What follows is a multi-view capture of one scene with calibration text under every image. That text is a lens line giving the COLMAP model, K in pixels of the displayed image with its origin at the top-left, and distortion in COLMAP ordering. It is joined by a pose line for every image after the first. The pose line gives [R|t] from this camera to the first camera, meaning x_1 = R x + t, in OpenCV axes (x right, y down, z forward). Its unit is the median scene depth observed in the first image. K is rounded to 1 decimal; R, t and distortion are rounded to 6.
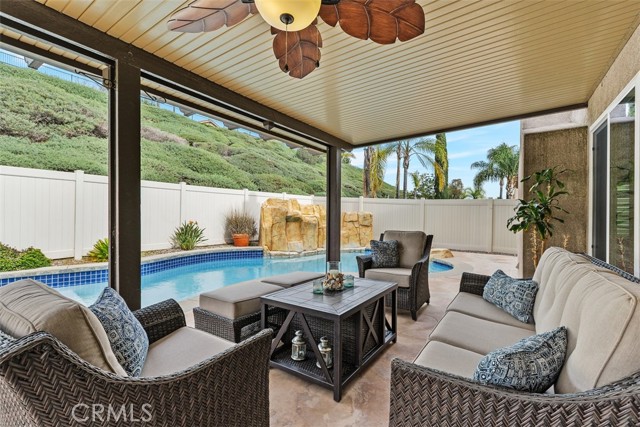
lens RADIAL K [[287.6, 0, 320.0], [0, 287.6, 213.5], [0, 0, 1]] dist [-0.000681, -0.000118]
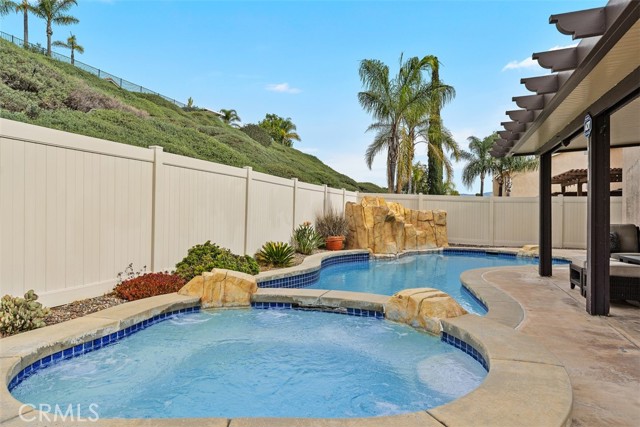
lens RADIAL K [[389.9, 0, 316.5], [0, 389.9, 210.2], [0, 0, 1]] dist [-0.000459, 0.001940]
pose [[0.971073, -0.007184, 0.238675, -0.620232], [0.008425, 0.999956, -0.004177, -0.003861], [-0.238635, 0.006067, 0.971090, -0.158100]]
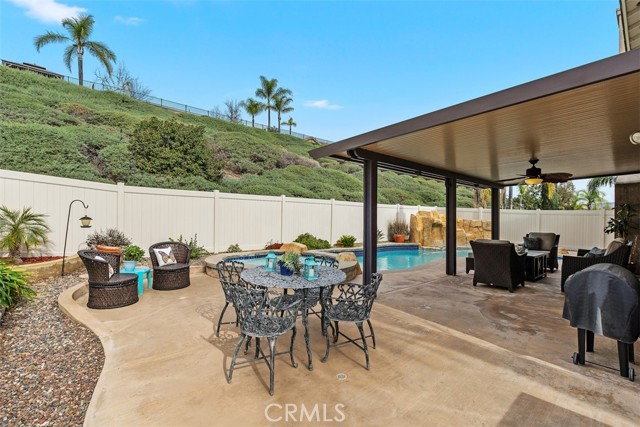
lens RADIAL K [[290.2, 0, 320.0], [0, 290.2, 213.5], [0, 0, 1]] dist [0.011693, -0.000165]
pose [[0.967964, -0.002517, -0.251076, -0.296854], [-0.000834, 0.999912, -0.013239, -0.018262], [0.251087, 0.013024, 0.967877, -0.578254]]
